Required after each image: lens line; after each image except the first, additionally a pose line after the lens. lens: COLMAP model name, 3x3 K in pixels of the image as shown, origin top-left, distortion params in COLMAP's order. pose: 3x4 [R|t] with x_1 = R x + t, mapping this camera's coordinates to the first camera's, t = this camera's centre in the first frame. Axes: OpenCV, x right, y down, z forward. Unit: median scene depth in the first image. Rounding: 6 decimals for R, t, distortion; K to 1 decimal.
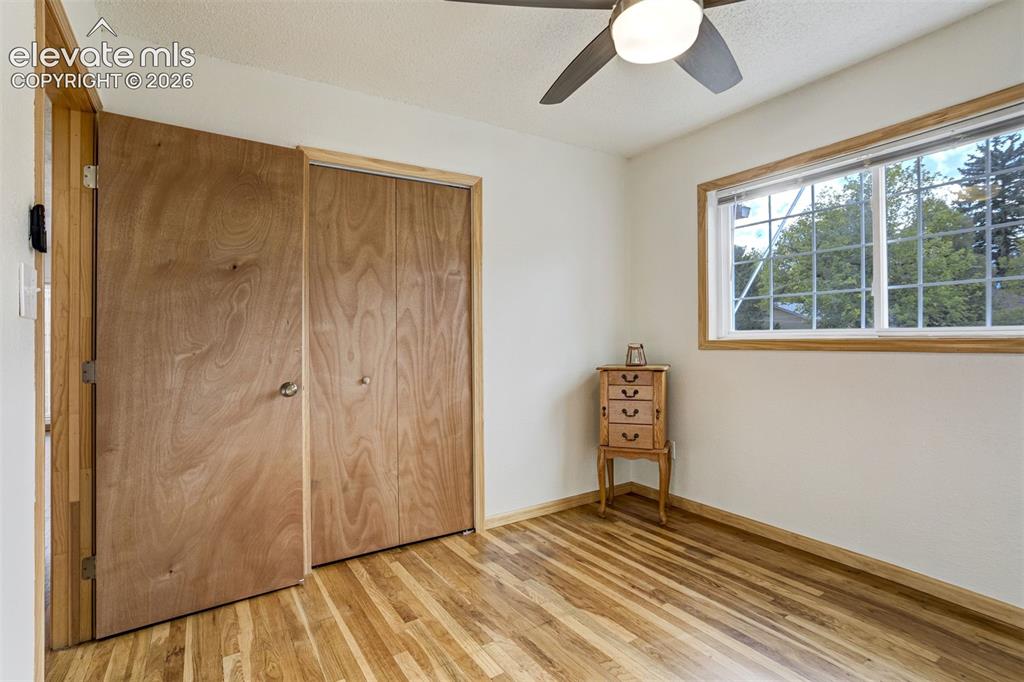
lens RADIAL K [[486.3, 0, 505.7], [0, 486.3, 341.5], [0, 0, 1]] dist [-0.042724, 0.015313]
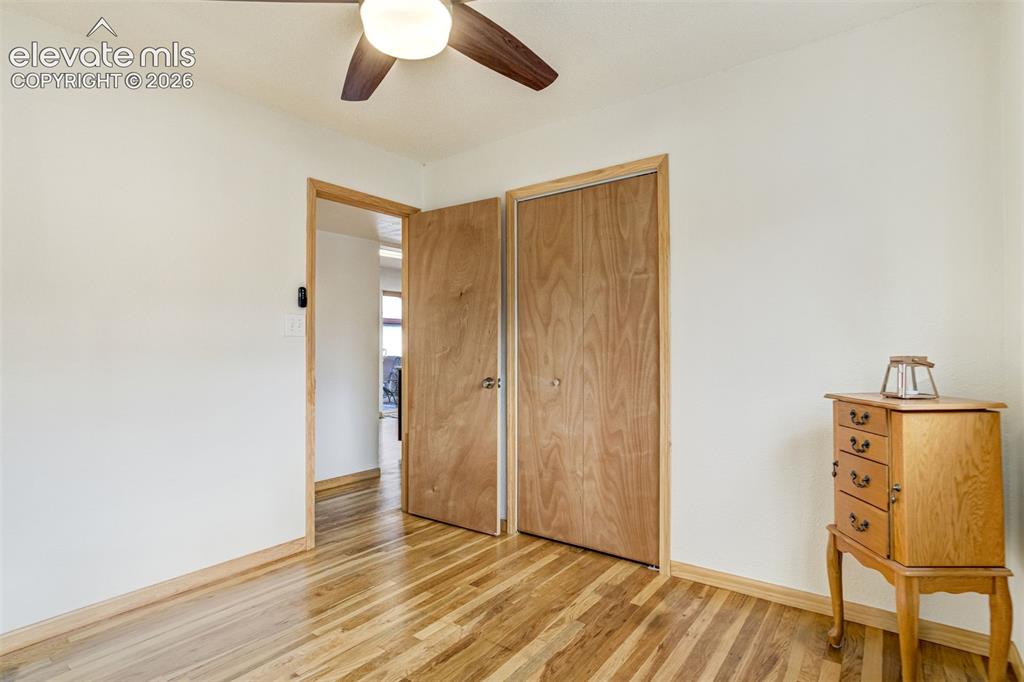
lens RADIAL K [[538.5, 0, 546.7], [0, 538.5, 333.3], [0, 0, 1]] dist [-0.052677, 0.000212]
pose [[0.358392, -0.009403, -0.933524, 0.826100], [-0.005353, 0.999912, -0.012127, -0.015284], [0.933556, 0.009344, 0.358311, 0.529636]]
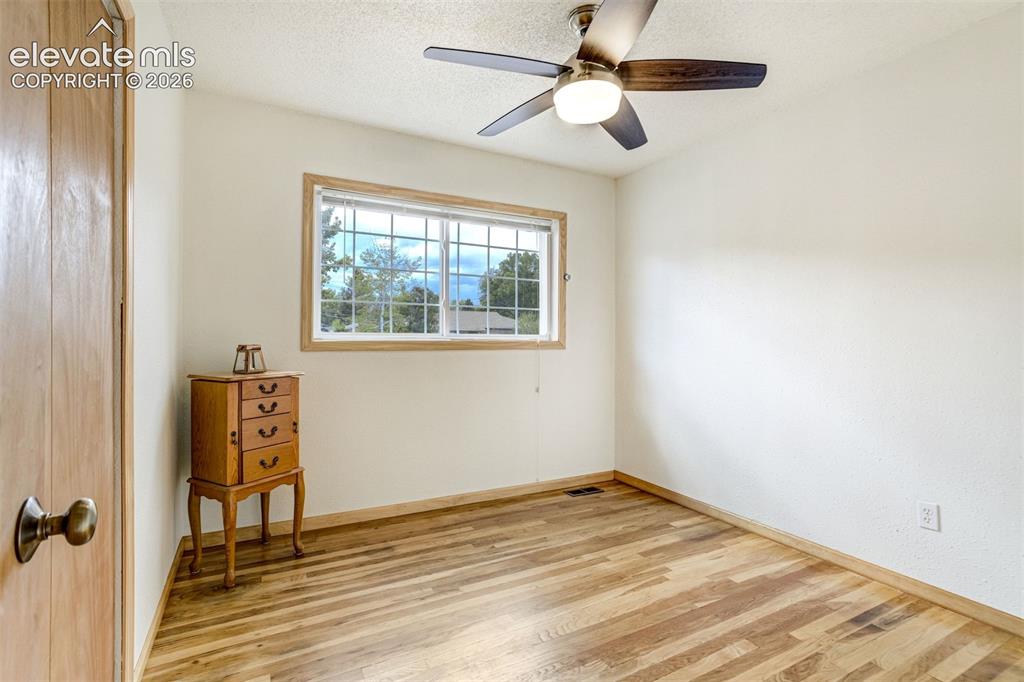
lens RADIAL K [[486.3, 0, 510.0], [0, 486.3, 334.4], [0, 0, 1]] dist [-0.042724, 0.015313]
pose [[0.065030, 0.018198, 0.997717, -0.594403], [-0.003279, 0.999832, -0.018022, 0.000346], [-0.997878, -0.002100, 0.065078, 0.659372]]
